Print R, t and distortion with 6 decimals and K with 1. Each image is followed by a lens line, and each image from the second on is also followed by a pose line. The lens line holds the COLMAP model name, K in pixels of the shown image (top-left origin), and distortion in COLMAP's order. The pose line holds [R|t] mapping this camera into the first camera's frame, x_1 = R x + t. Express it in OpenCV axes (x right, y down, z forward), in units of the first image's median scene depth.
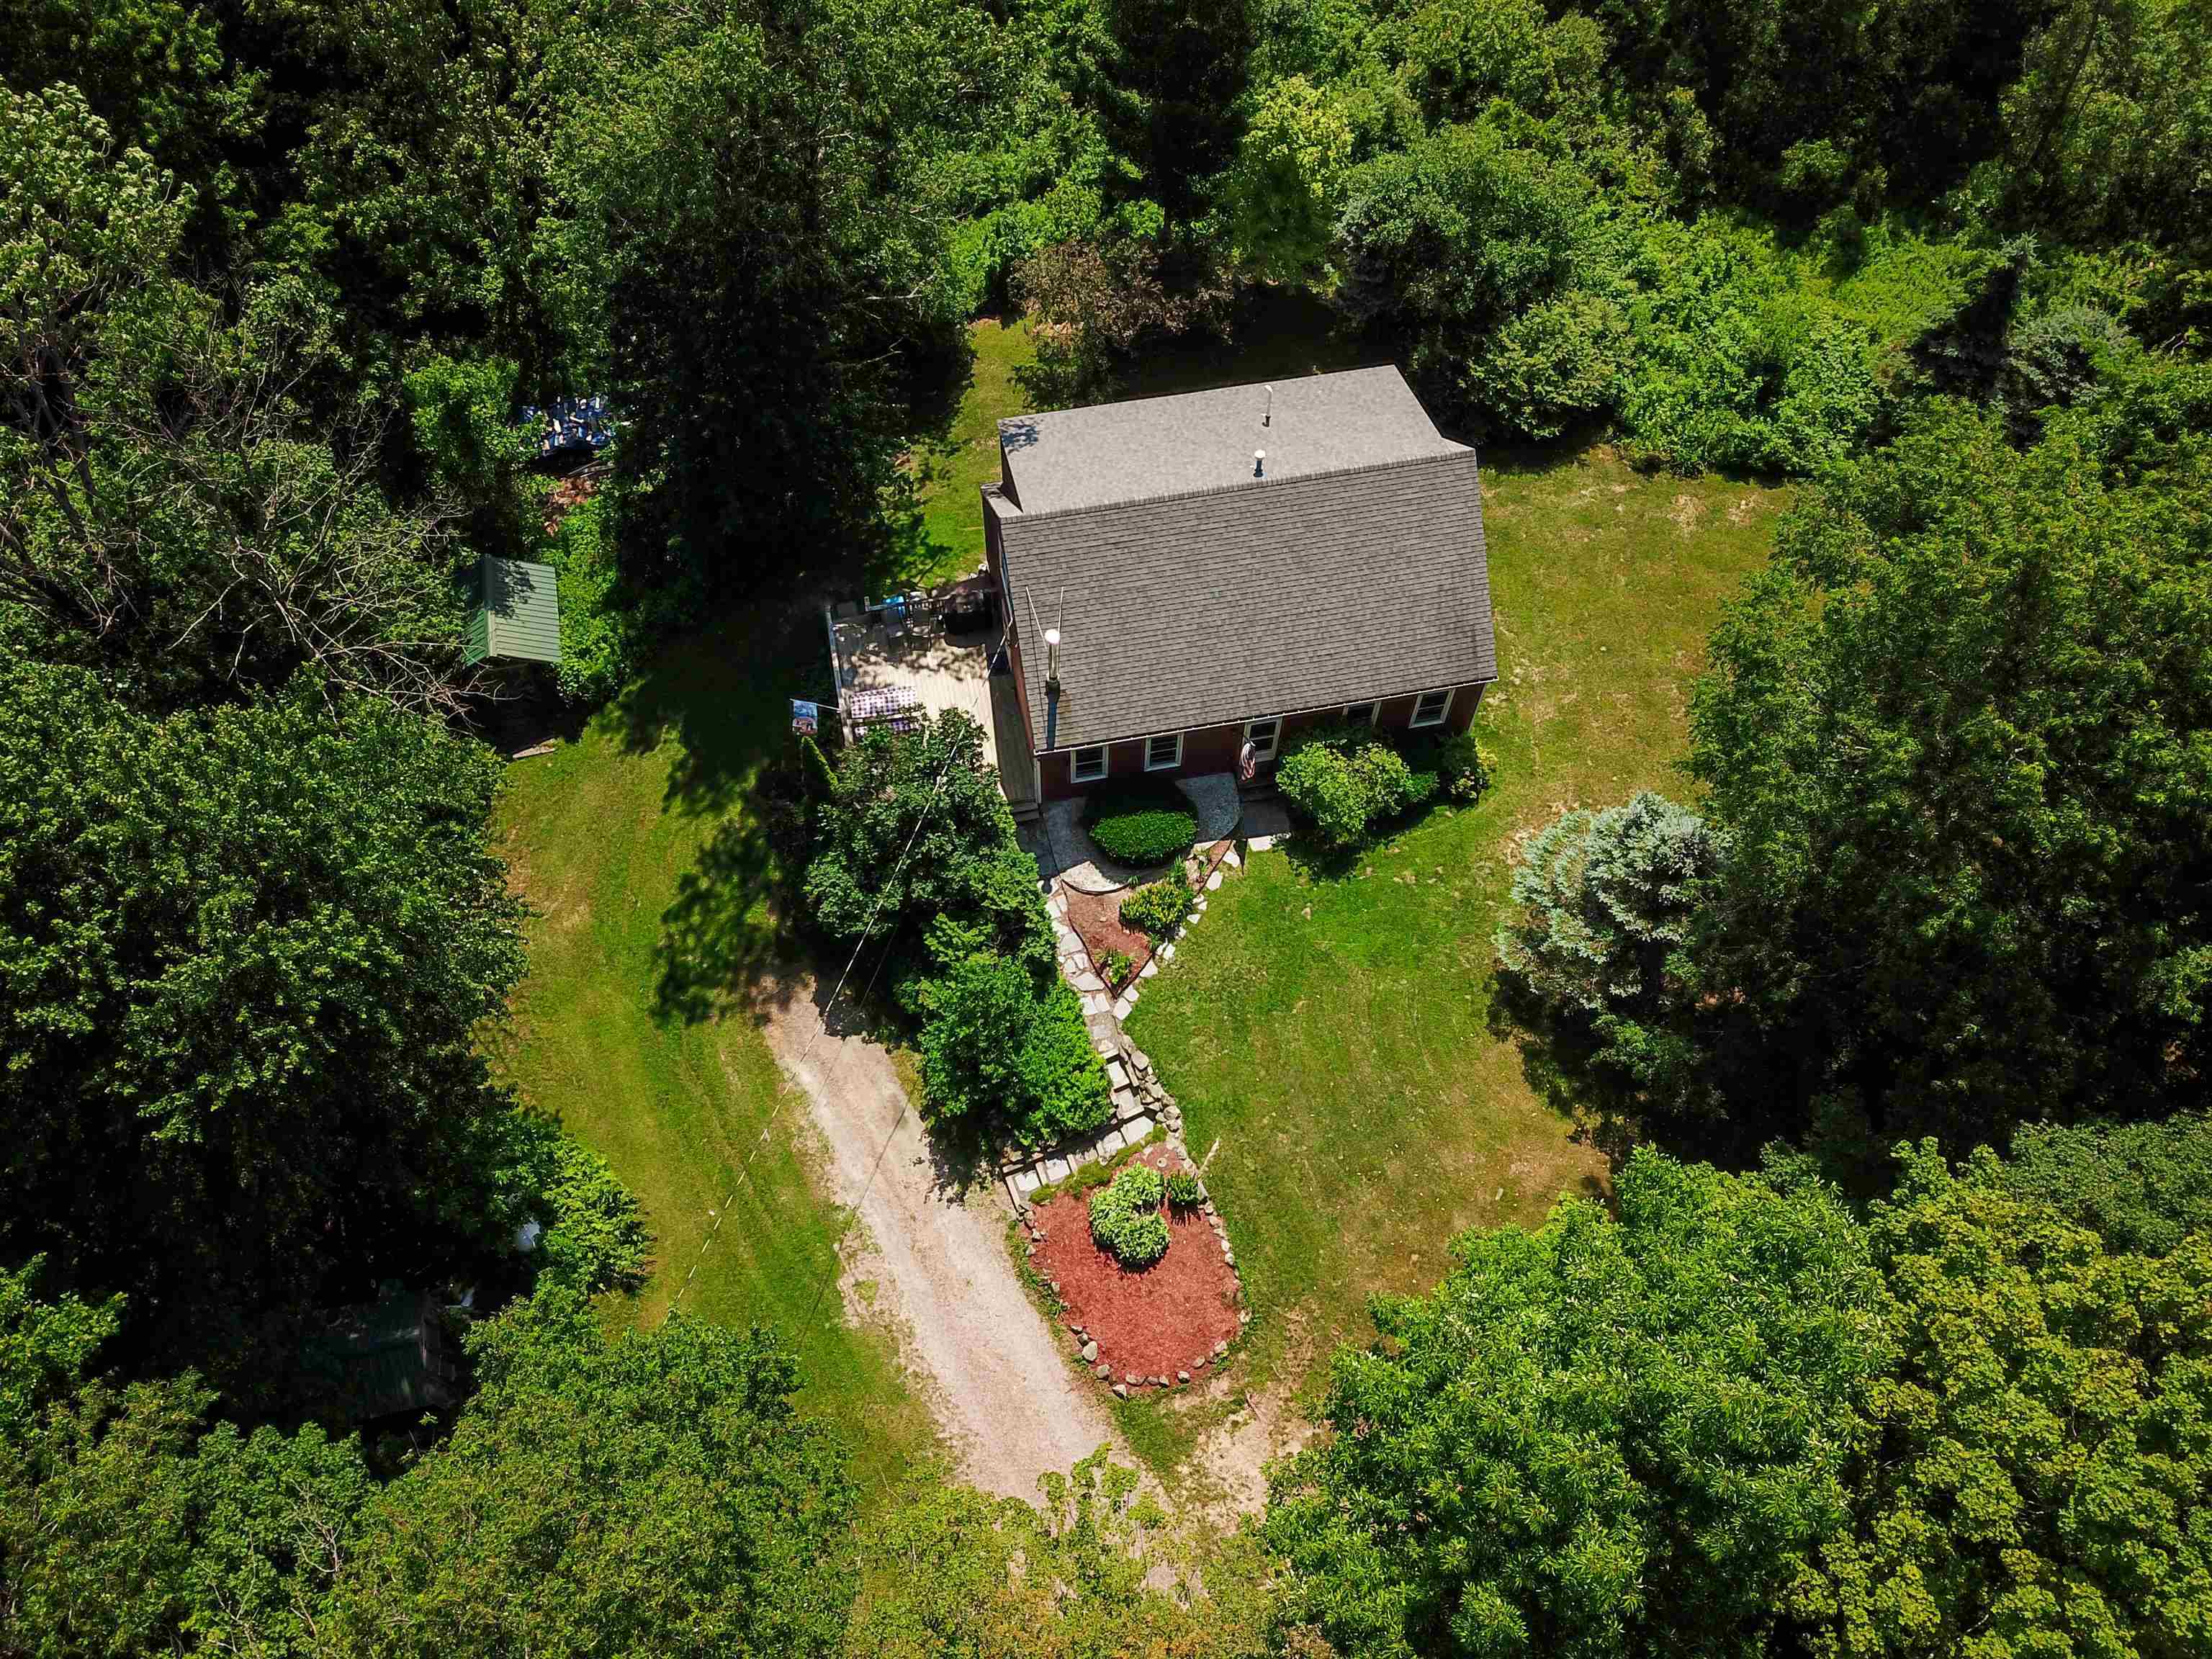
lens RADIAL K [[1696.2, 0, 1103.4], [0, 1696.2, 828.2], [0, 0, 1]] dist [0.030111, -0.027555]
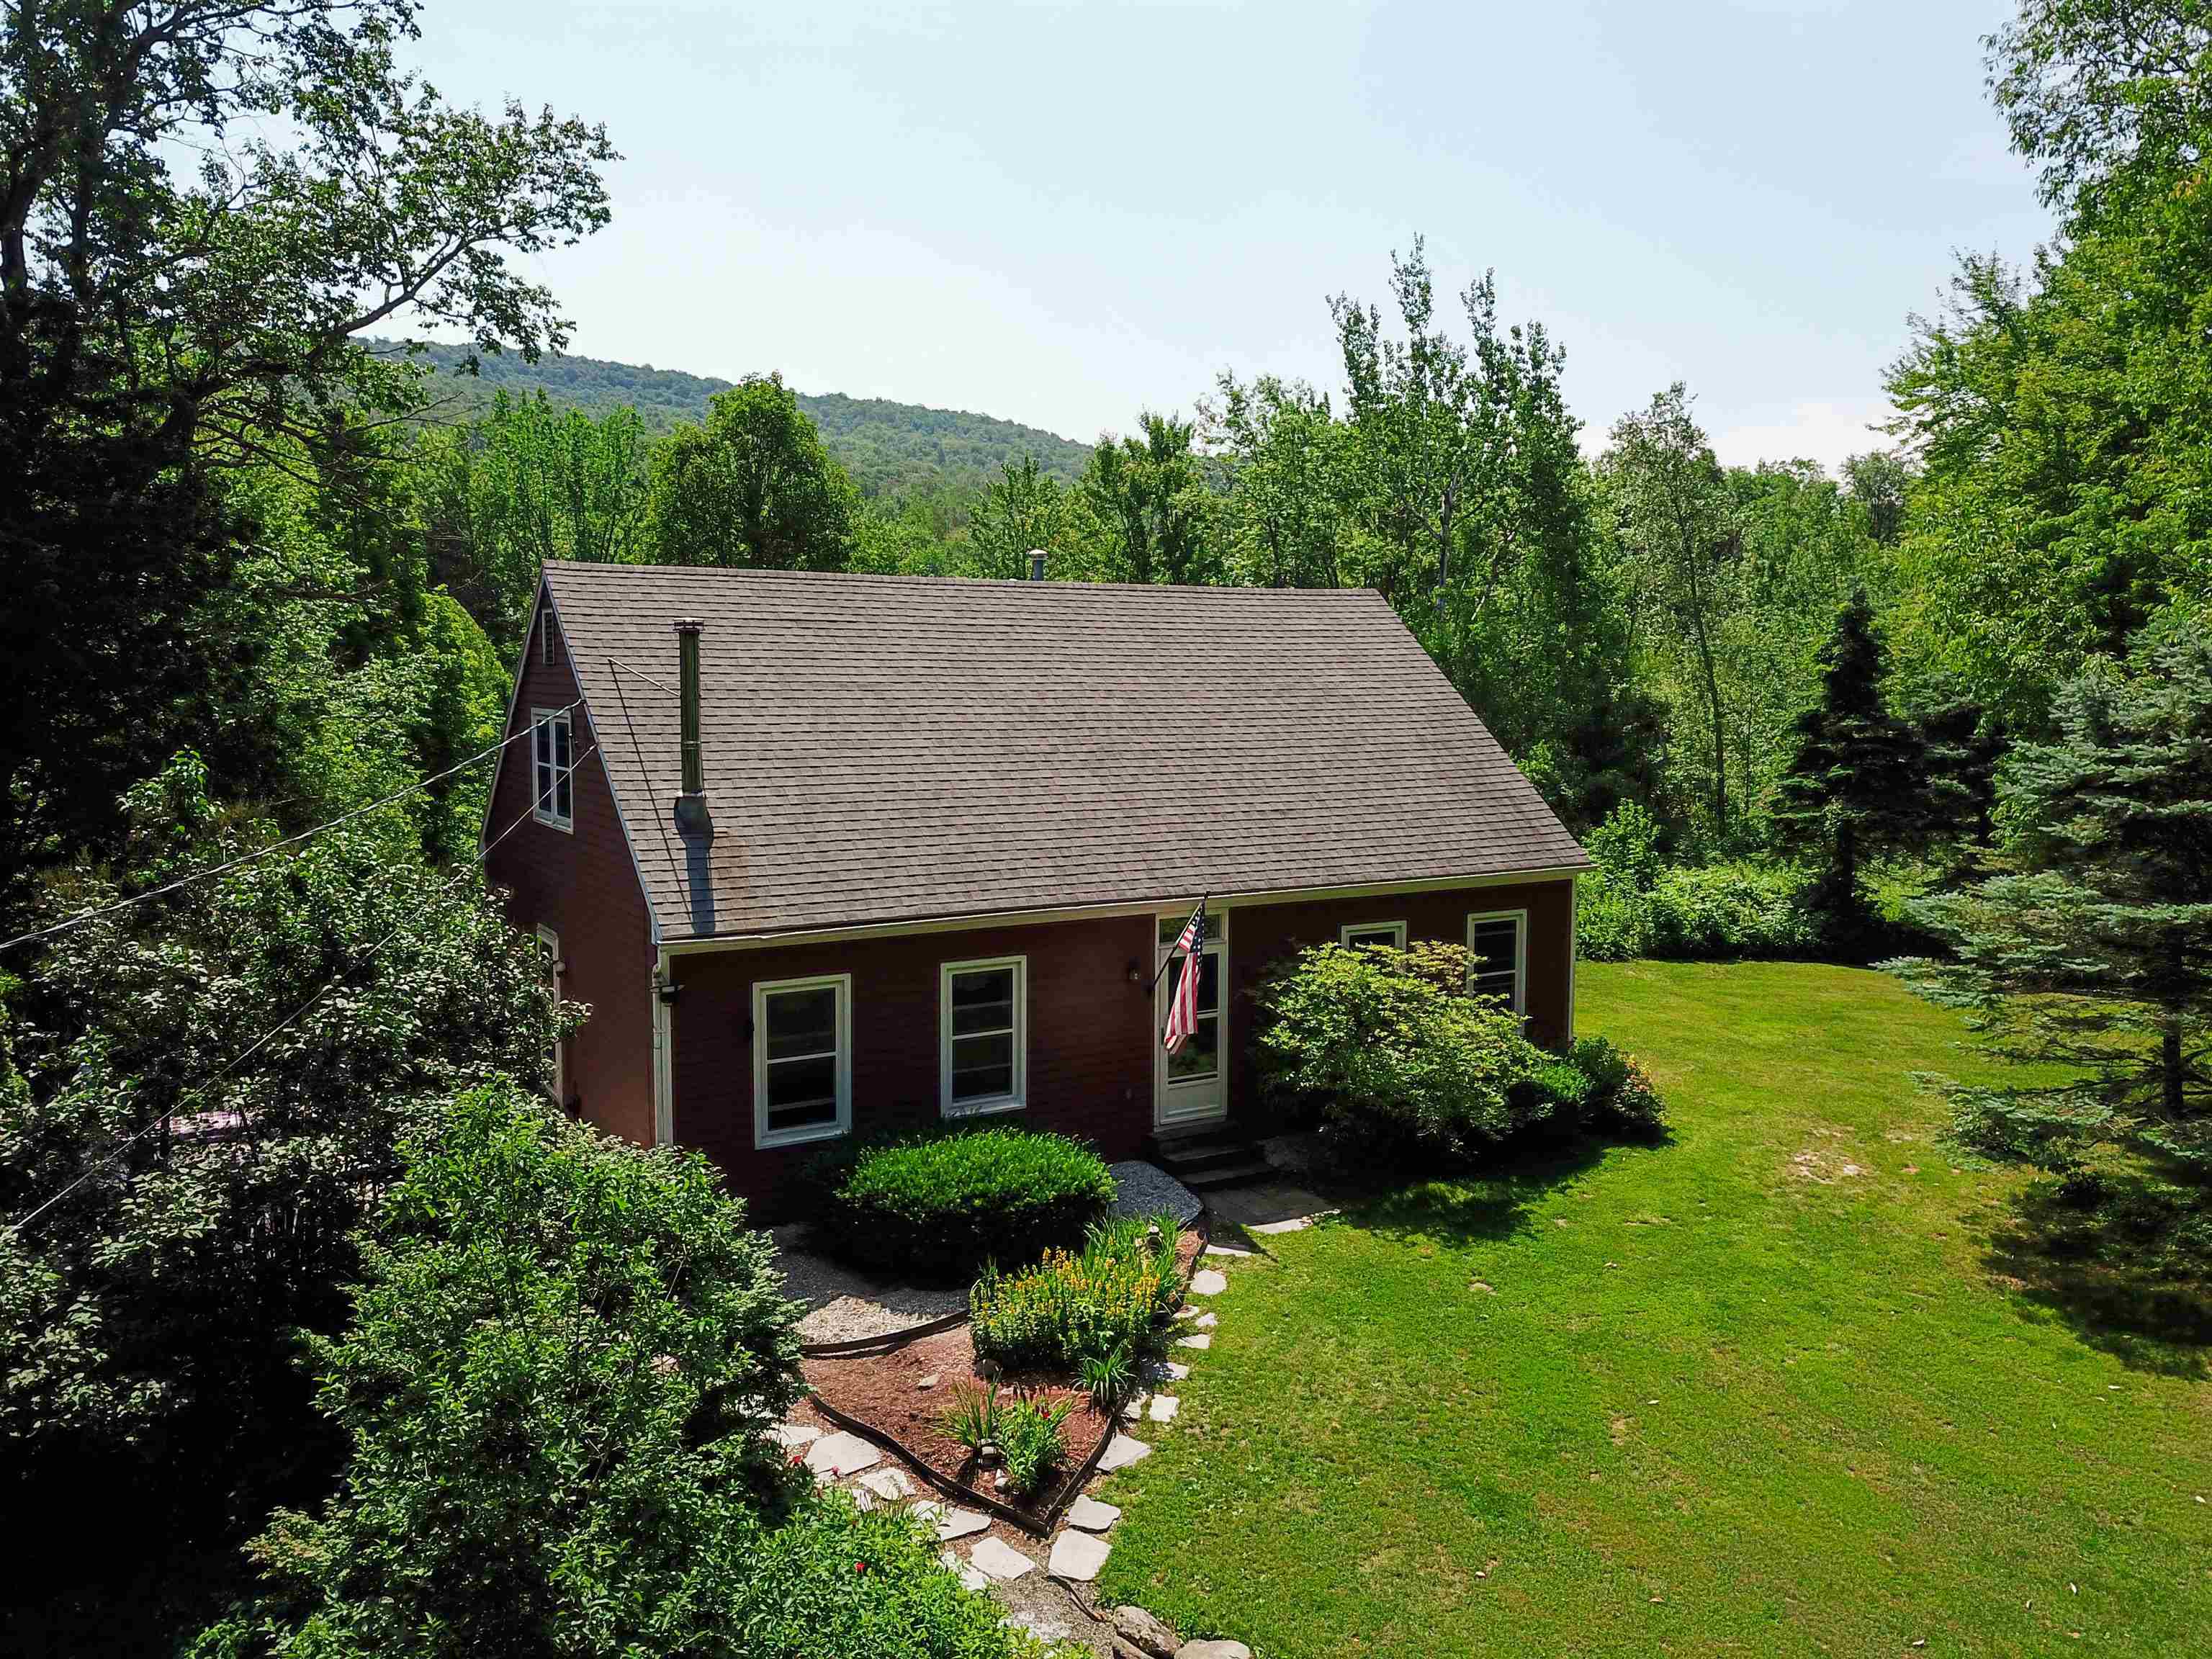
lens RADIAL K [[1696.2, 0, 1121.6], [0, 1696.2, 831.8], [0, 0, 1]] dist [0.030111, -0.027555]
pose [[0.940893, -0.052479, 0.334614, -0.067044], [0.302308, 0.575634, -0.759773, 0.246635], [-0.152743, 0.816022, 0.557475, 0.741545]]
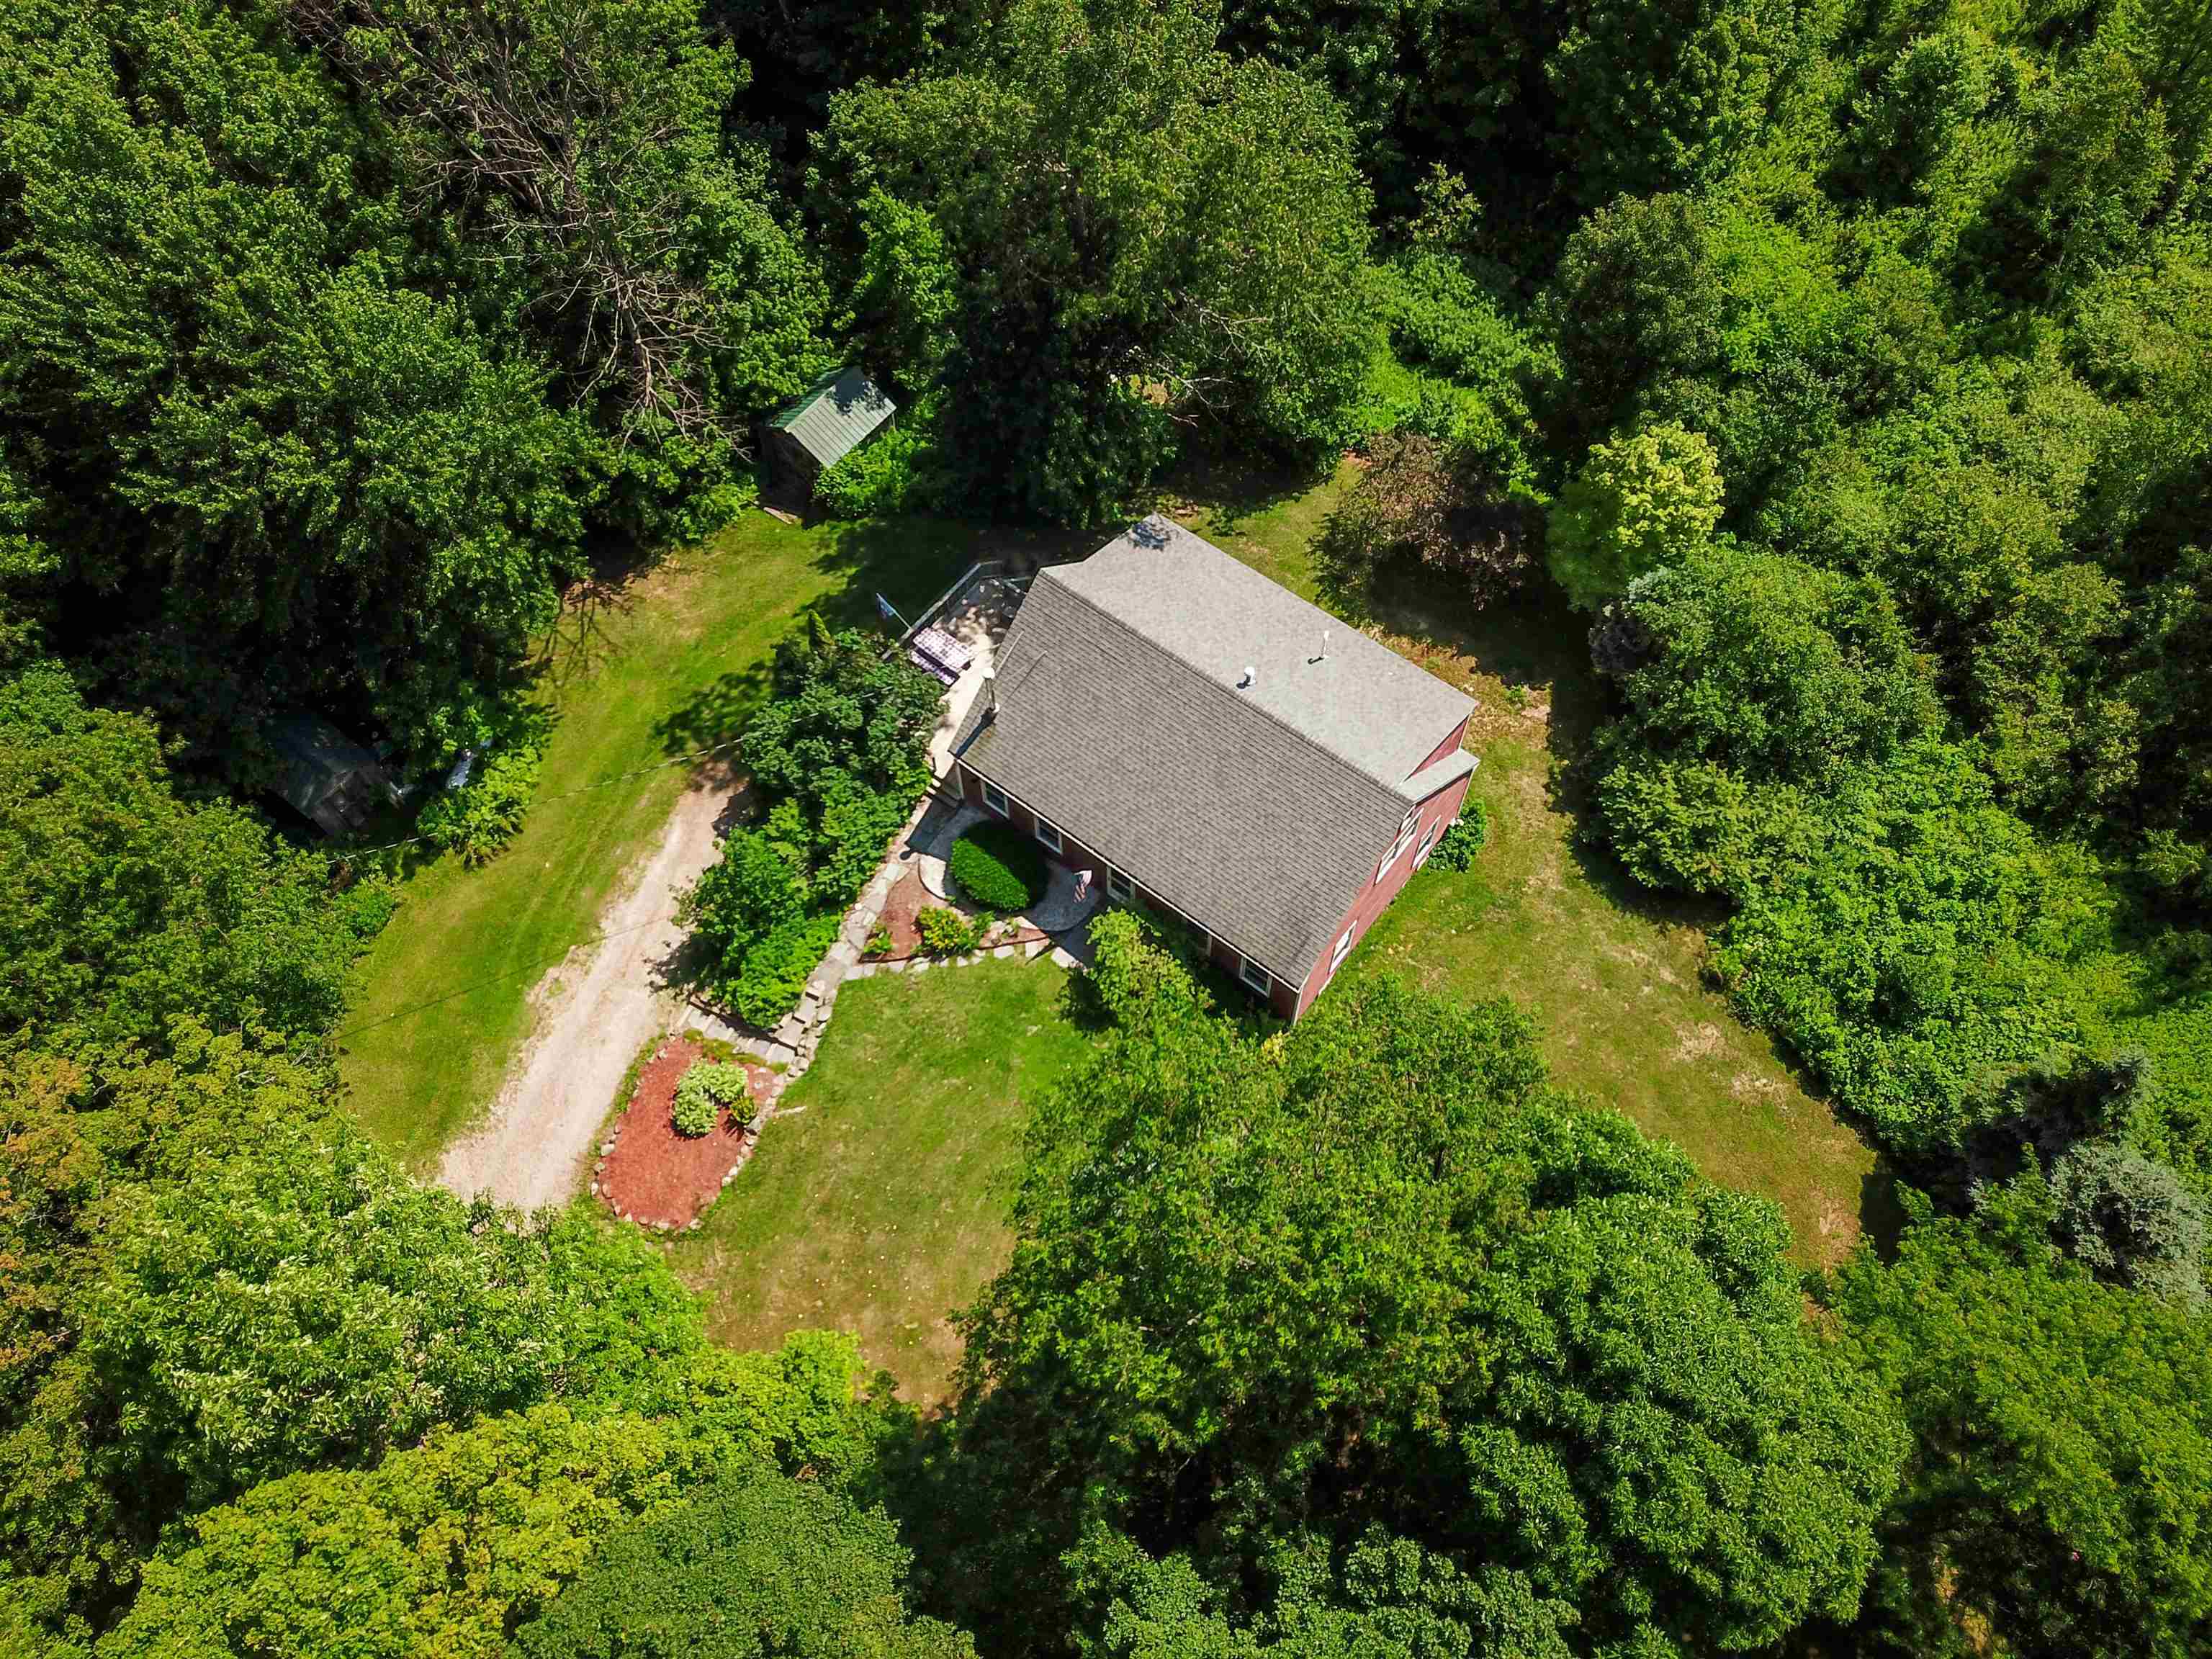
lens RADIAL K [[1696.2, 0, 1119.4], [0, 1696.2, 813.3], [0, 0, 1]] dist [0.030111, -0.027555]
pose [[0.652688, 0.644135, -0.398859, 0.501822], [-0.644928, 0.748638, 0.153654, -0.256847], [0.397575, 0.156948, 0.904047, 0.030910]]
